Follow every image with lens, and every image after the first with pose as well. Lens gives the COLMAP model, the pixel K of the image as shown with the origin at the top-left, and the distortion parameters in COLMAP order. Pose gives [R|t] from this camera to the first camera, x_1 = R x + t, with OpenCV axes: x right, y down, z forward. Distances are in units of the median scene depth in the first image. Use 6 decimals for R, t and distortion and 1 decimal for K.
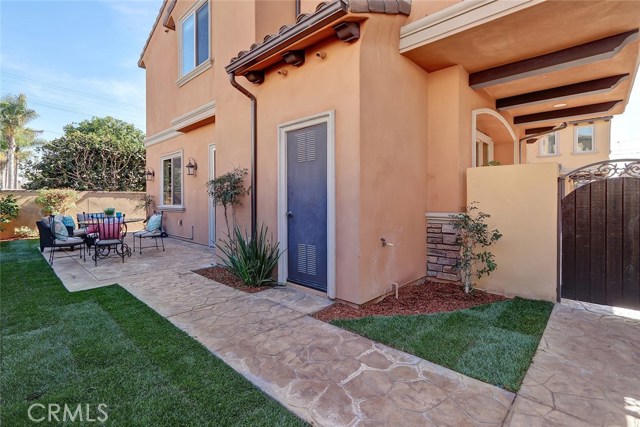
lens RADIAL K [[296.1, 0, 300.7], [0, 296.1, 202.1], [0, 0, 1]] dist [-0.003361, -0.001127]
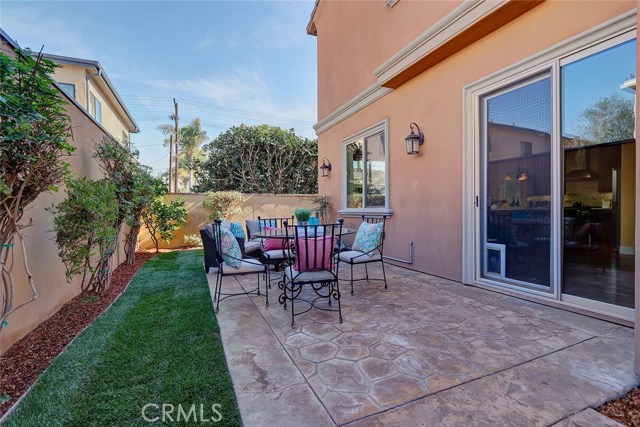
lens RADIAL K [[314.6, 0, 328.0], [0, 314.6, 215.9], [0, 0, 1]] dist [0.000581, -0.000507]
pose [[0.933066, 0.004265, -0.359679, -0.215919], [0.001211, 0.999887, 0.014998, 0.013944], [0.359703, -0.014430, 0.932955, 0.259306]]
